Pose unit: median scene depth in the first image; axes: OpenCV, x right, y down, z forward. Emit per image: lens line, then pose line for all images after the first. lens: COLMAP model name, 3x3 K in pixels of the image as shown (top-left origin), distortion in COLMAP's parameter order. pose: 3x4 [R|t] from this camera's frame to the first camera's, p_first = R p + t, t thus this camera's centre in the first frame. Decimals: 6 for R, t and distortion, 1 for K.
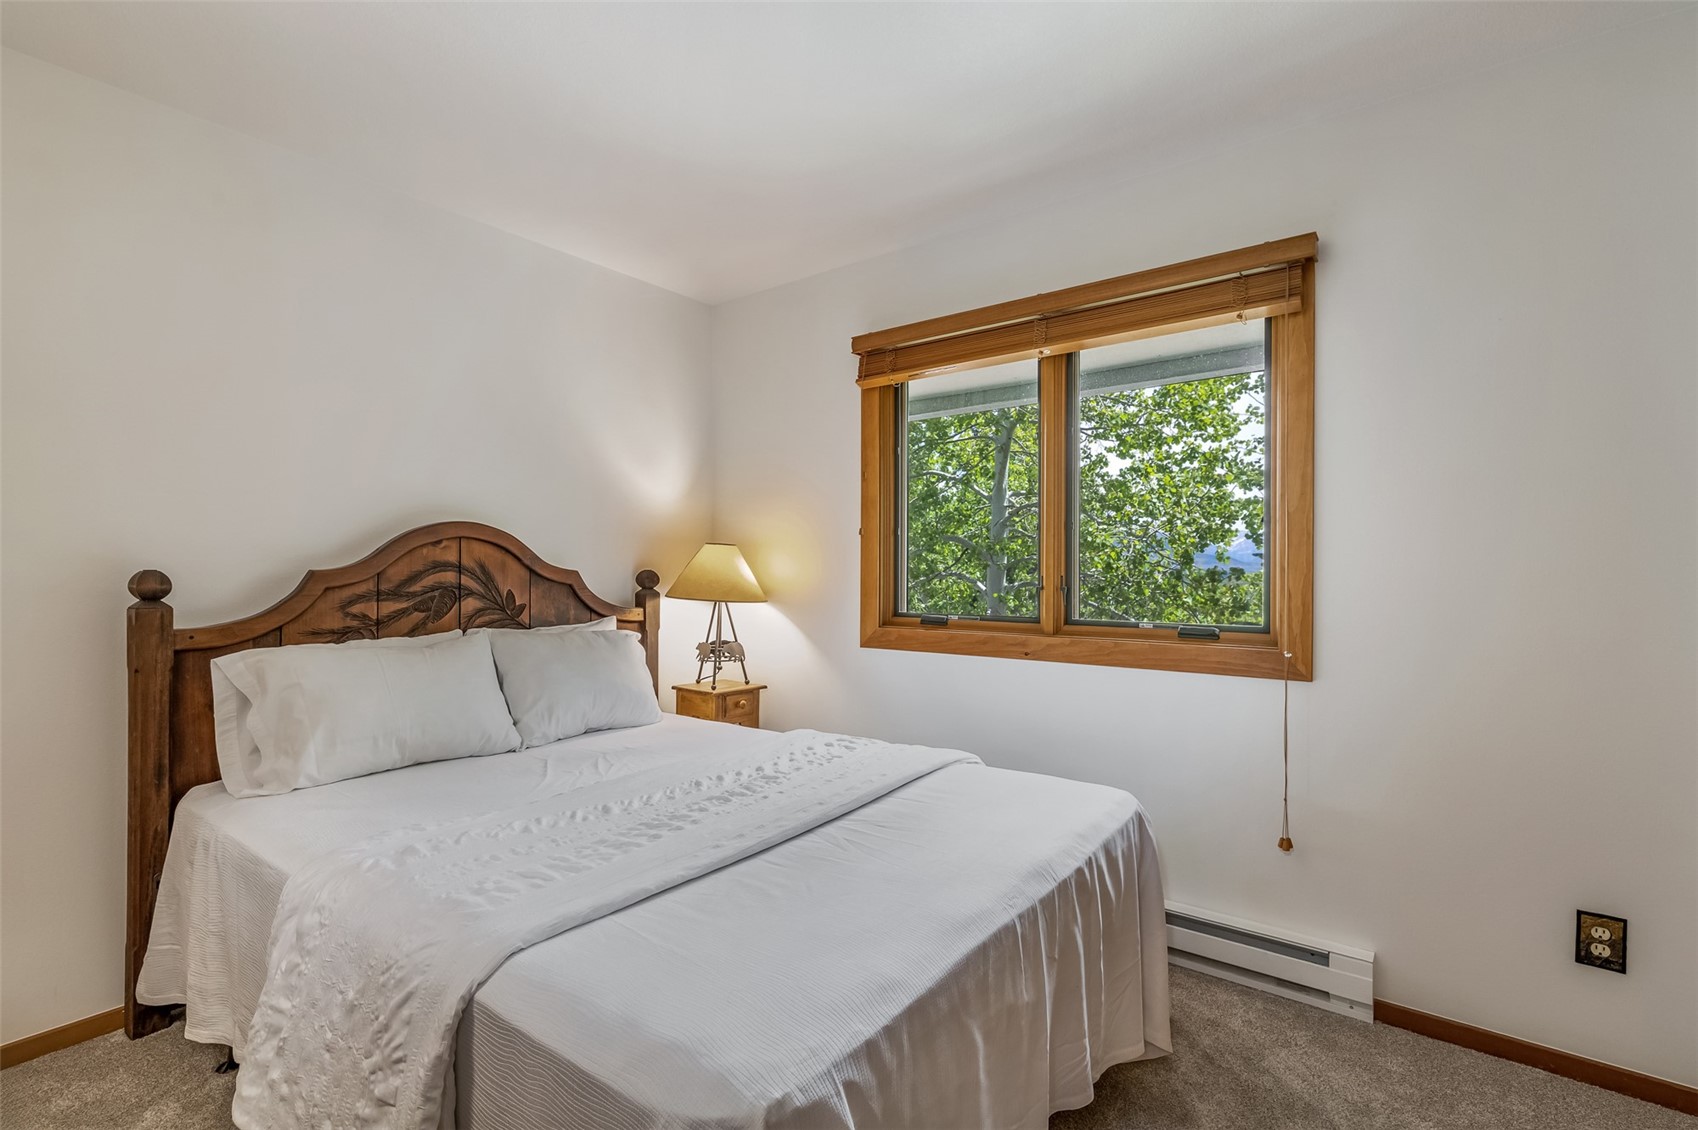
lens RADIAL K [[746.2, 0, 843.3], [0, 746.2, 571.0], [0, 0, 1]] dist [-0.001270, 0.001128]
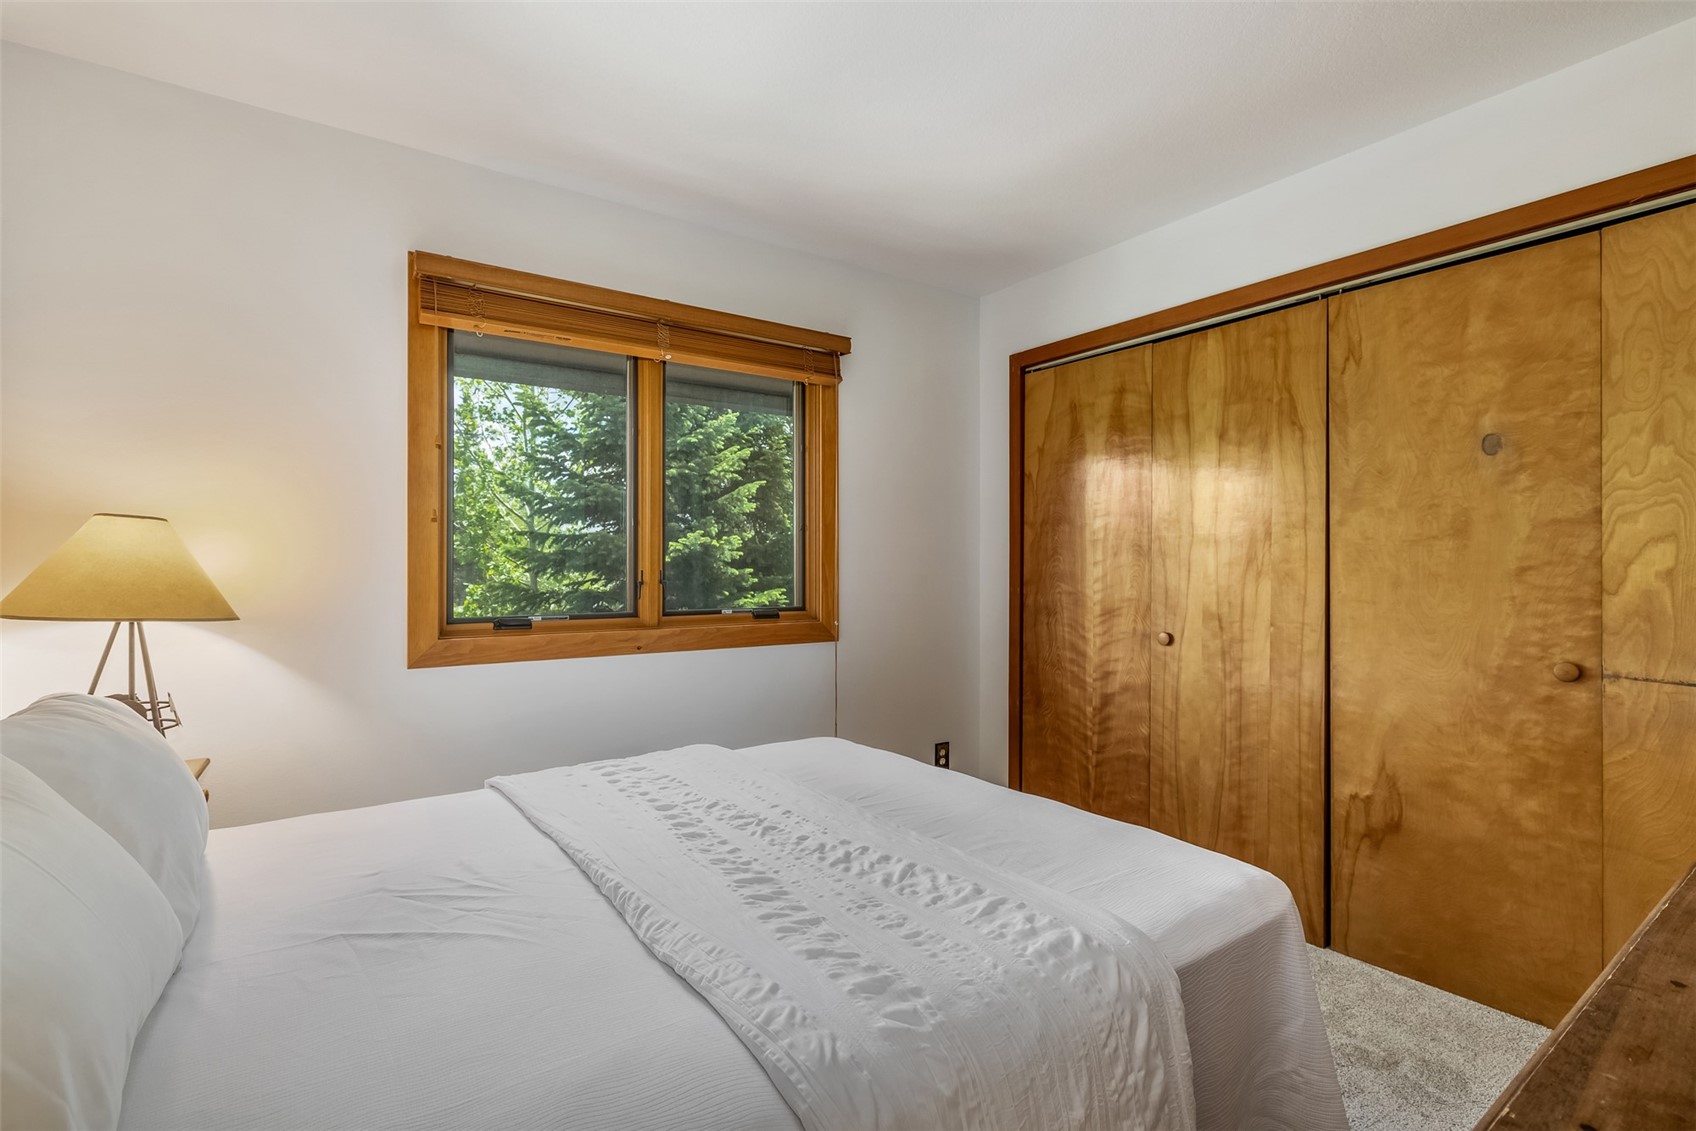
lens RADIAL K [[745.3, 0, 842.3], [0, 745.3, 571.5], [0, 0, 1]] dist [-0.001270, 0.001128]
pose [[0.340153, -0.008275, 0.940334, -0.728309], [-0.002112, 0.999952, 0.009563, -0.003018], [-0.940368, -0.005239, 0.340119, 0.478912]]
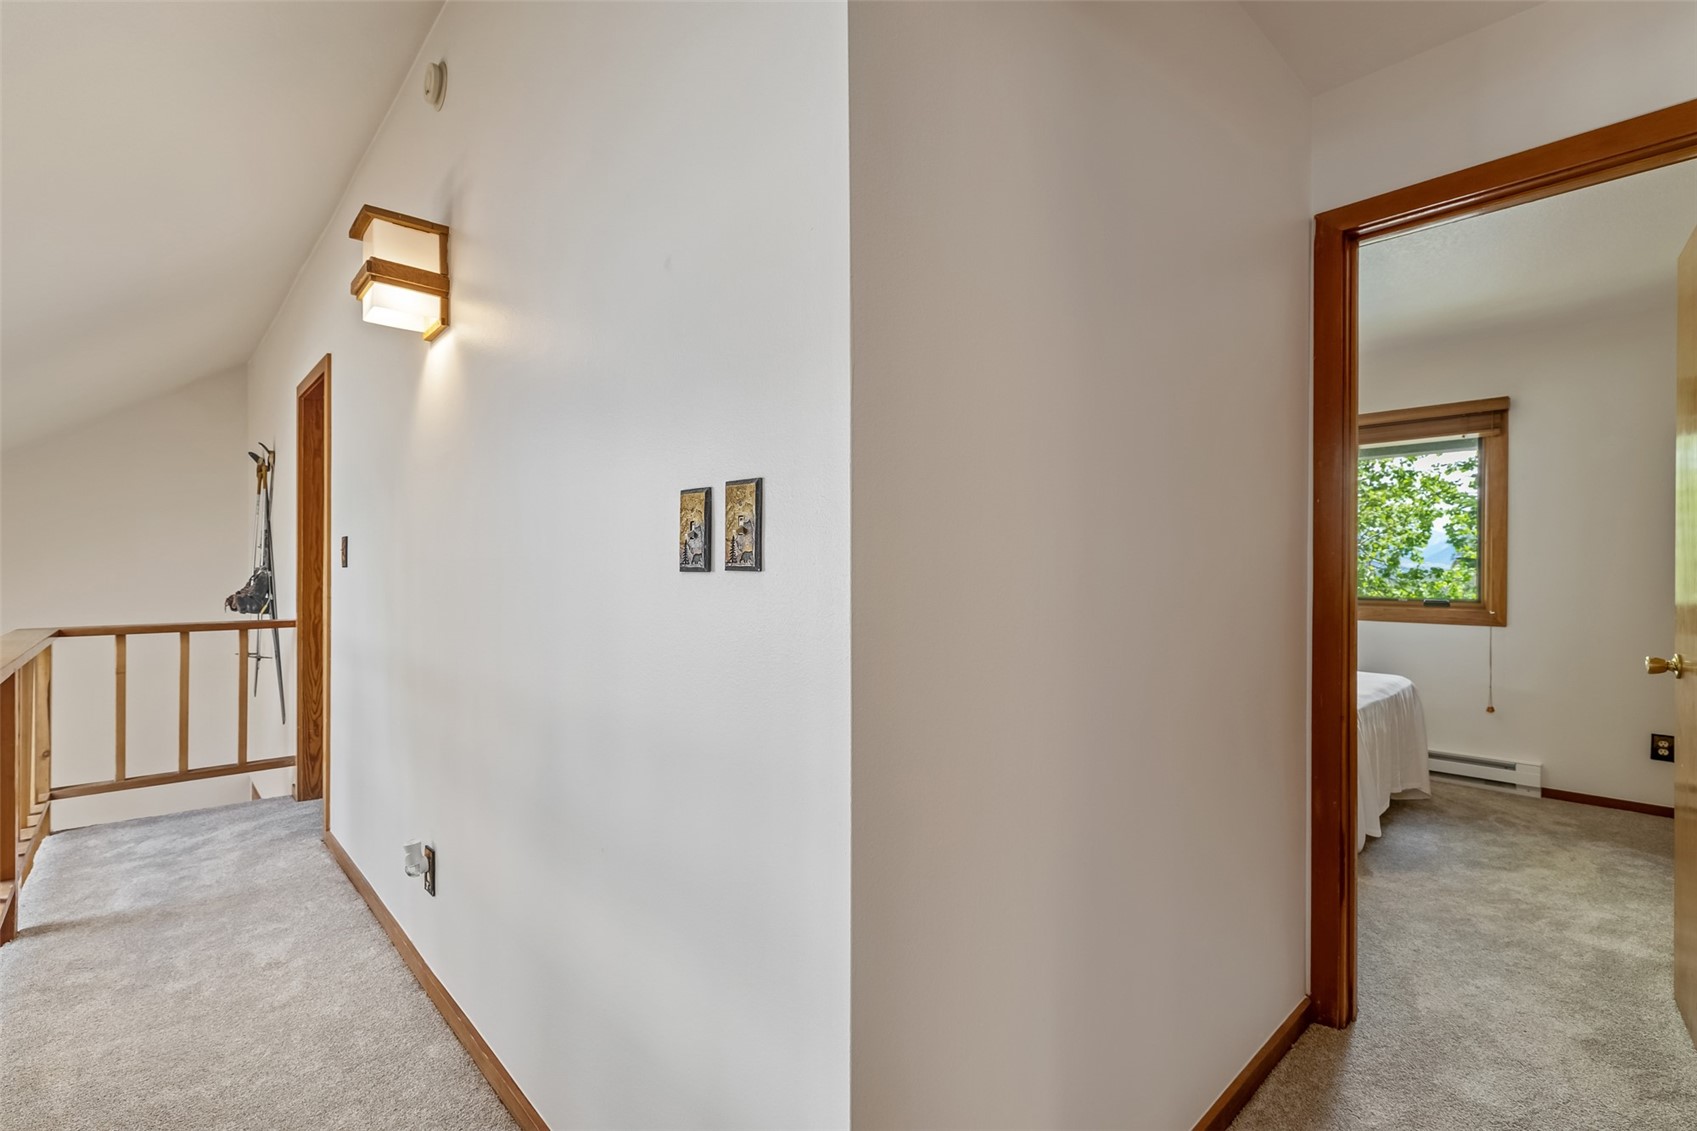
lens RADIAL K [[745.7, 0, 842.8], [0, 745.7, 571.5], [0, 0, 1]] dist [-0.001270, 0.001128]
pose [[0.985702, 0.000583, -0.168499, -0.736324], [-0.000296, 0.999998, 0.001728, 0.001762], [0.168499, -0.001654, 0.985700, -1.186975]]
